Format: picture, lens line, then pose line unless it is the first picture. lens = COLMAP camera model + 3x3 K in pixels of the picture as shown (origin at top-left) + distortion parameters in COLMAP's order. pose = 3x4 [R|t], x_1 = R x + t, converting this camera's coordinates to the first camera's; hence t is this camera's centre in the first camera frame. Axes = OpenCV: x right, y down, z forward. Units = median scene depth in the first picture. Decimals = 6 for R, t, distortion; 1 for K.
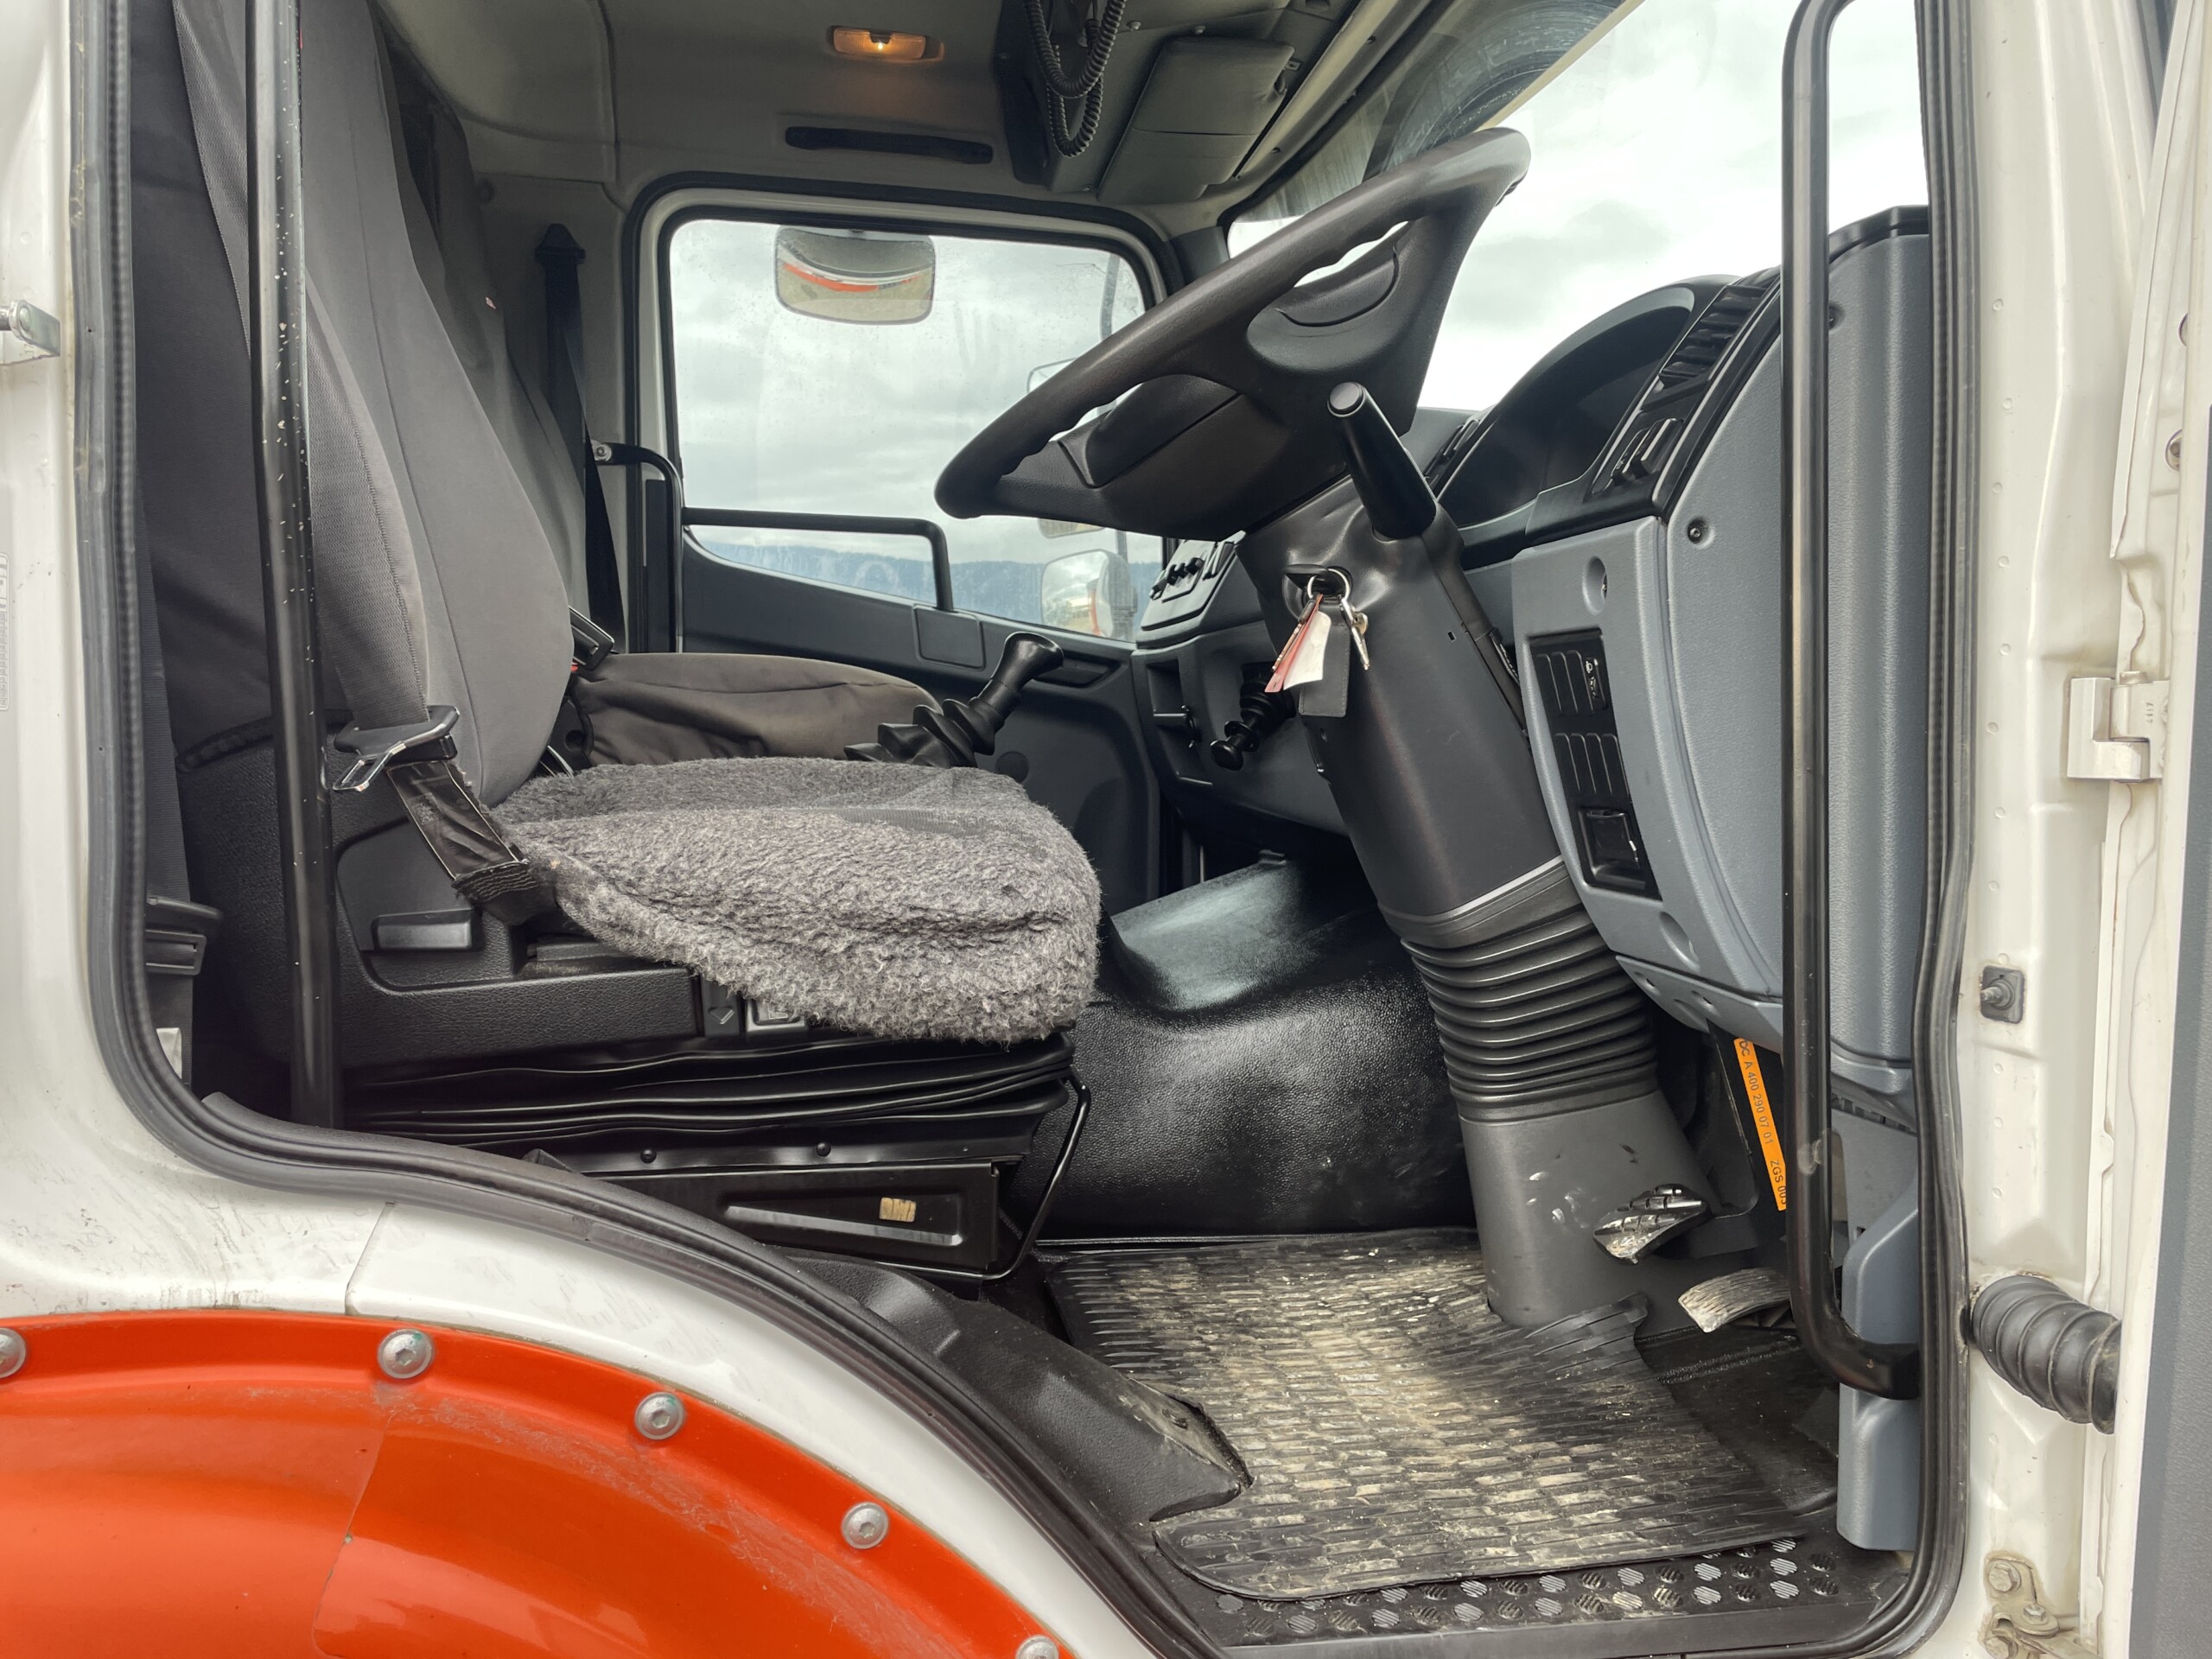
lens RADIAL K [[1716.9, 0, 1018.0], [0, 1716.9, 838.8], [0, 0, 1]] dist [0.104101, -0.133223]
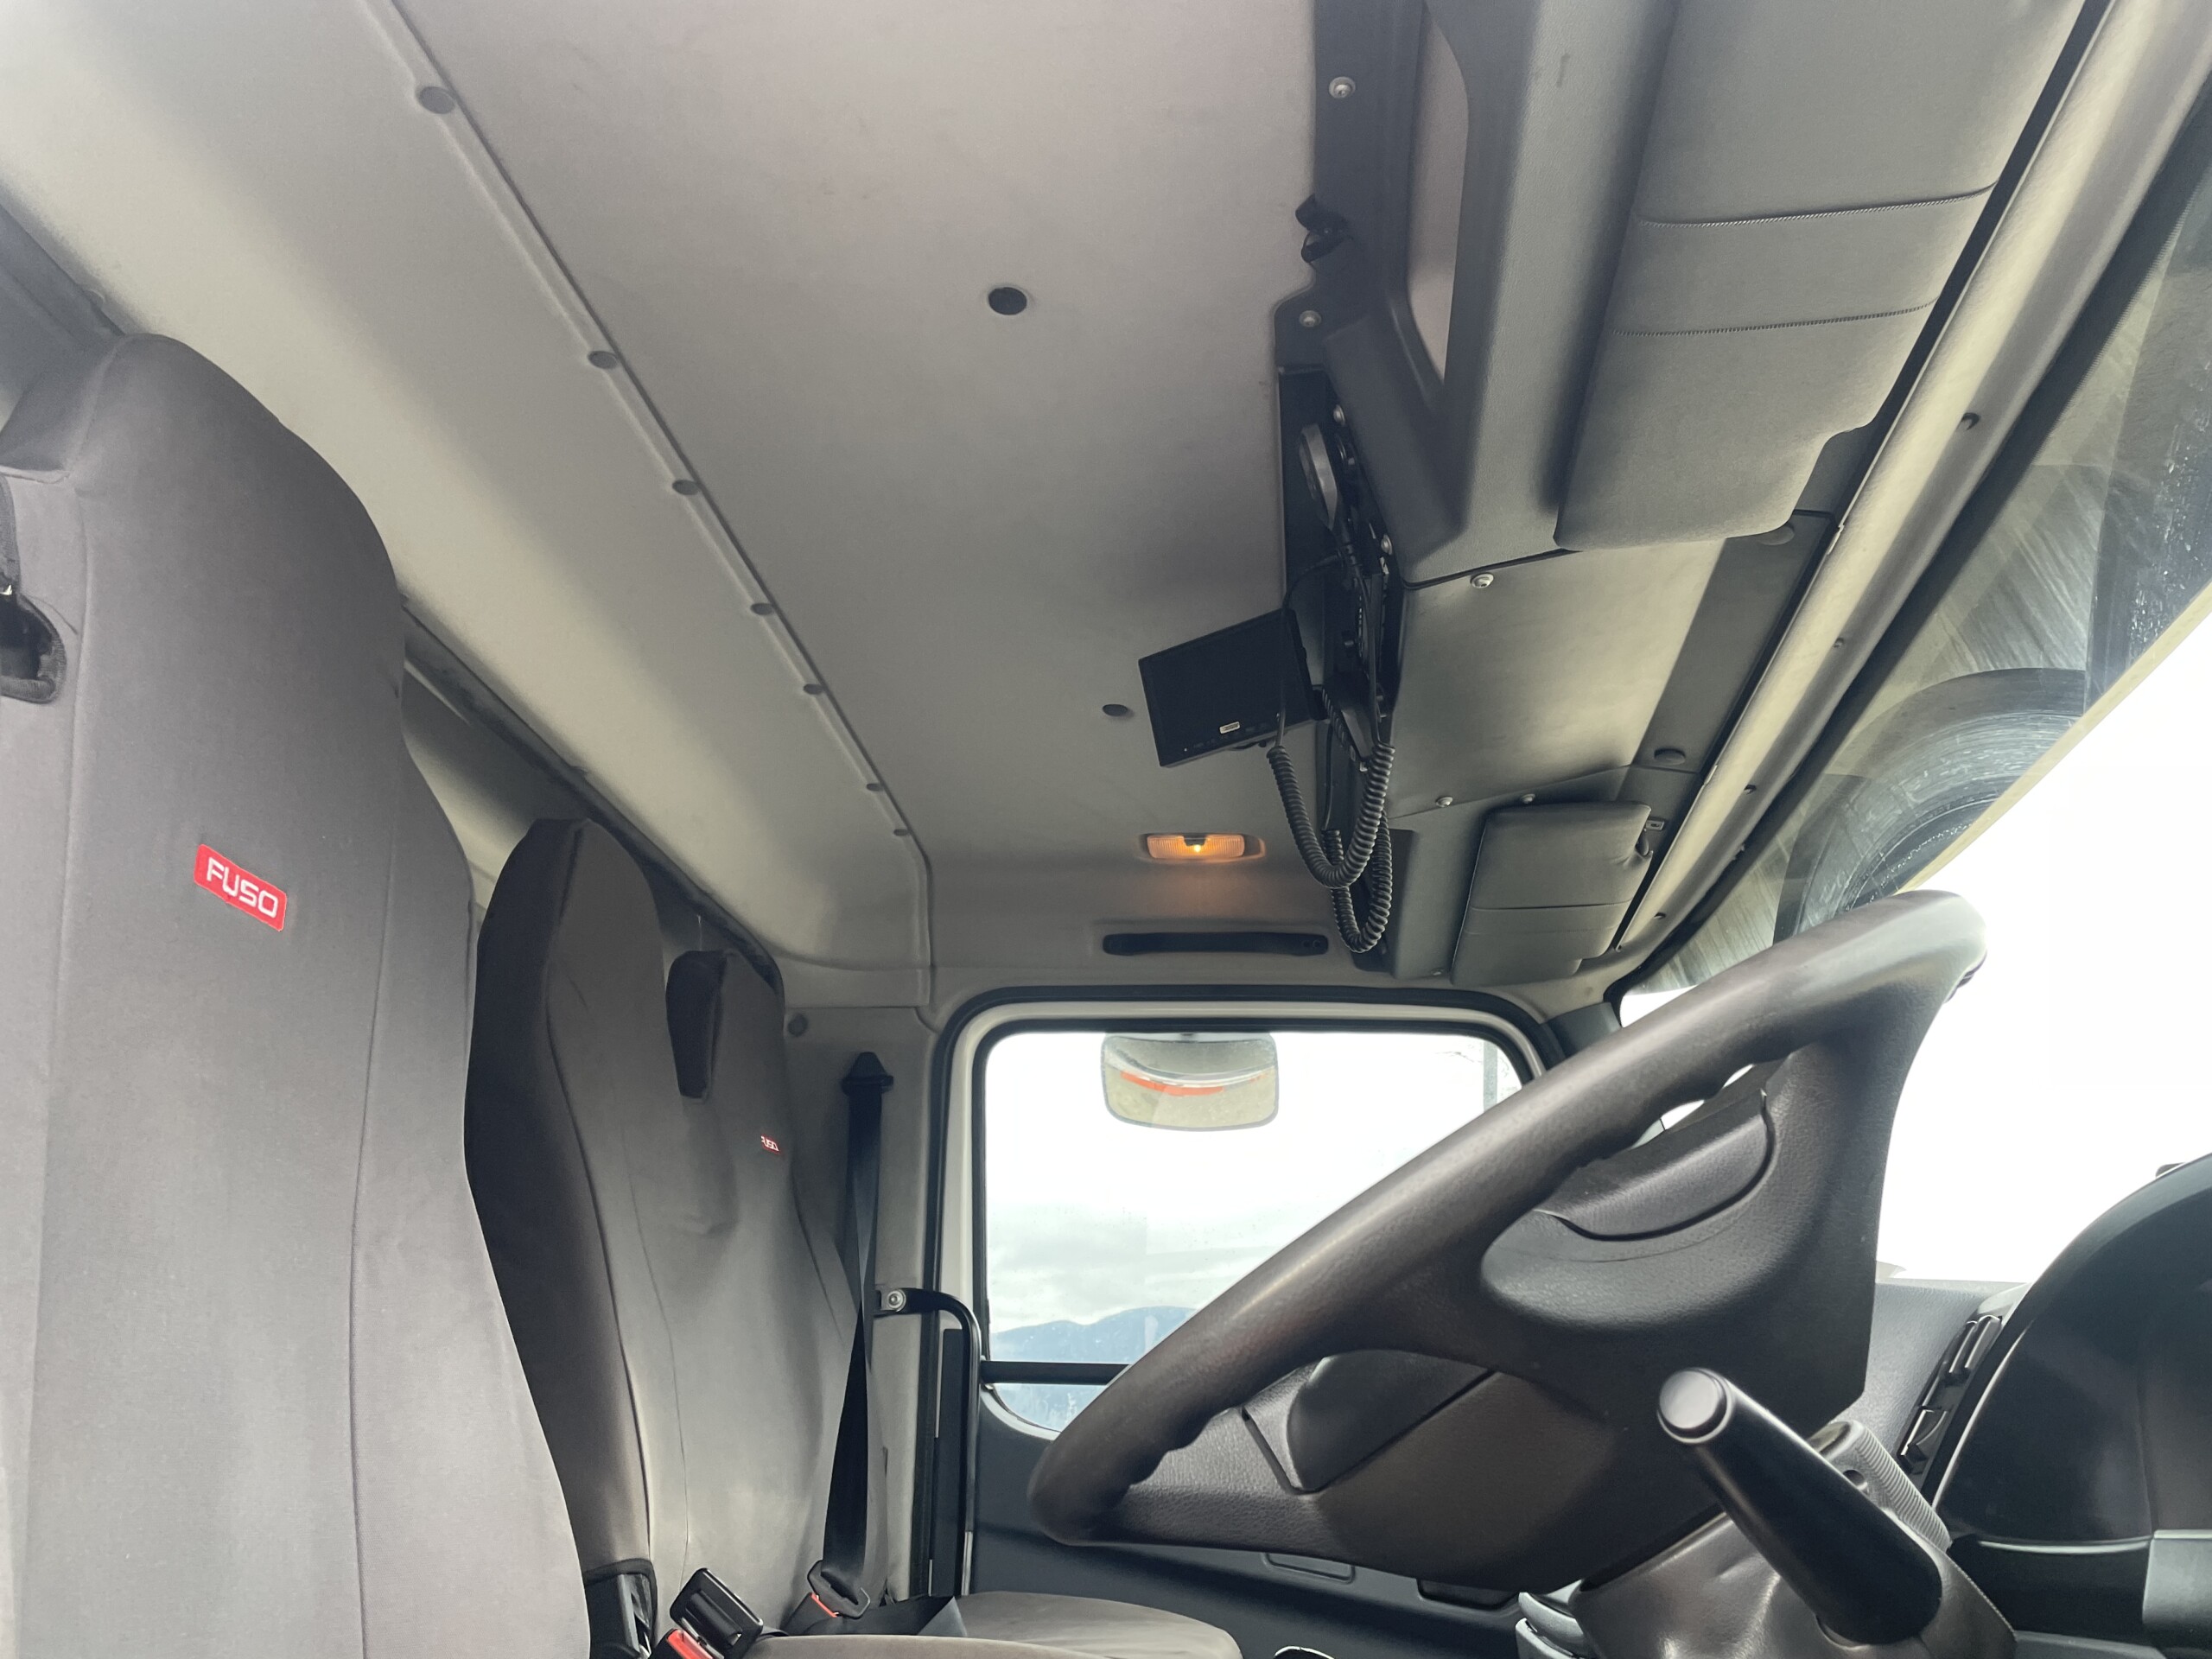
lens RADIAL K [[1572.1, 0, 1106.0], [0, 1572.1, 829.5], [0, 0, 1]] dist [0.075768, -0.087003]
pose [[0.965436, -0.096684, -0.242045, 0.112171], [-0.014876, 0.906699, -0.421517, -0.151646], [0.260215, 0.410548, 0.873921, 0.348143]]
